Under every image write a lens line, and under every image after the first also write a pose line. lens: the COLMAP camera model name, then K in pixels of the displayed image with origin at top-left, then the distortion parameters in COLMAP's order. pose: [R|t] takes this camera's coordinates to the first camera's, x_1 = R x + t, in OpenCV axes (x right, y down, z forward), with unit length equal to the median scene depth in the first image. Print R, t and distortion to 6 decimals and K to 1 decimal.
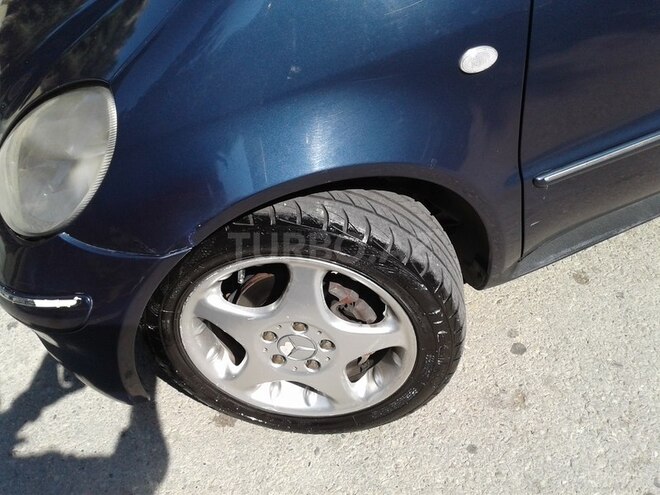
lens RADIAL K [[629.7, 0, 330.6], [0, 629.7, 248.1], [0, 0, 1]] dist [0.016611, 0.000000]
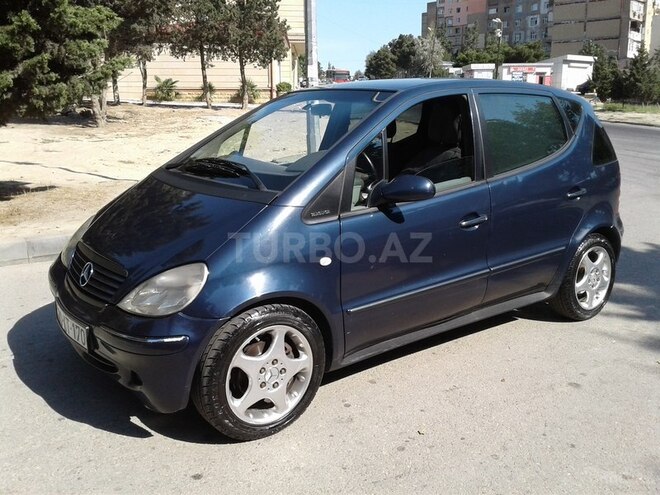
lens RADIAL K [[629.7, 0, 330.1], [0, 629.7, 247.8], [0, 0, 1]] dist [0.016611, 0.000000]
pose [[0.959632, 0.054935, 0.275842, -0.492856], [0.078322, 0.889753, -0.449672, 0.854371], [-0.270133, 0.453124, 0.849533, -1.360064]]
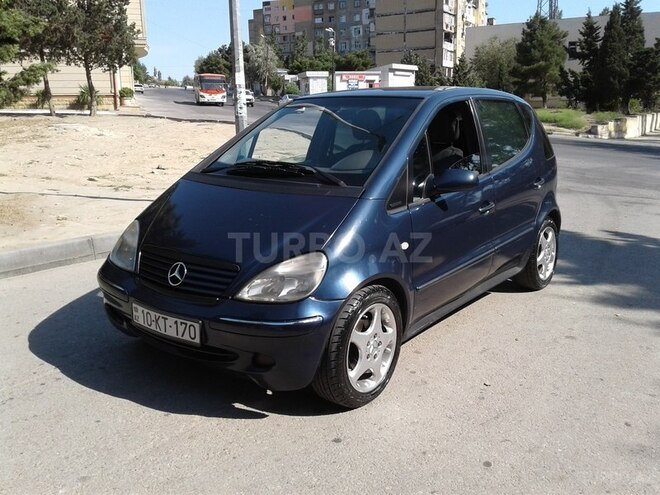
lens RADIAL K [[629.7, 0, 333.1], [0, 629.7, 249.7], [0, 0, 1]] dist [0.016611, 0.000000]
pose [[0.858356, -0.003043, 0.513046, -1.618133], [0.249653, 0.876086, -0.412488, 0.901984], [-0.448217, 0.482145, 0.752753, -1.215254]]
